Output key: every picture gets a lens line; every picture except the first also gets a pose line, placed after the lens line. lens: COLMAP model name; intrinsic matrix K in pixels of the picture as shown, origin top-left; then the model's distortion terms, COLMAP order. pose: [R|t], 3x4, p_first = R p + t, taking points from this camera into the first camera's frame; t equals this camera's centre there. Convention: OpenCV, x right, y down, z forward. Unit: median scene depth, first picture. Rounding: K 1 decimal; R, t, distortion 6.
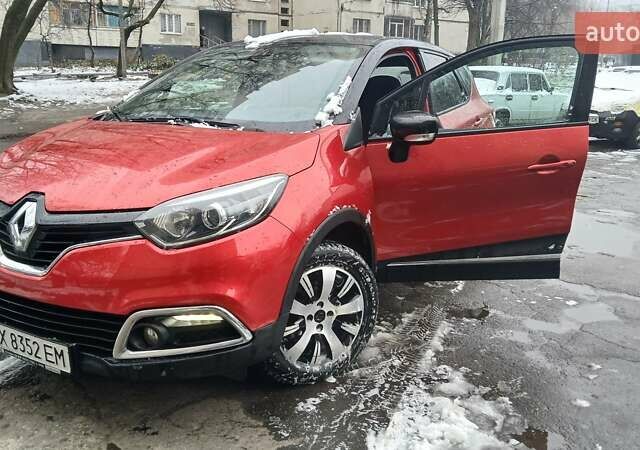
lens RADIAL K [[639.6, 0, 320.0], [0, 639.6, 225.0], [0, 0, 1]] dist [0.118917, -0.275037]
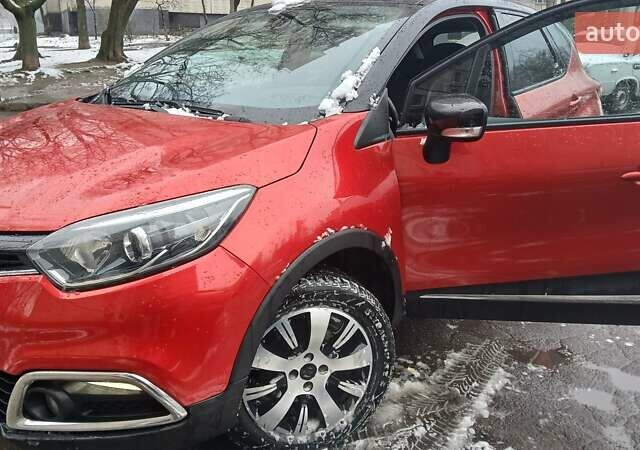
lens RADIAL K [[639.6, 0, 320.0], [0, 639.6, 225.0], [0, 0, 1]] dist [0.118917, -0.275037]
pose [[0.984474, 0.040963, -0.170684, 0.130081], [-0.032499, 0.998113, 0.052094, -0.066166], [0.172496, -0.045738, 0.983948, 0.262364]]
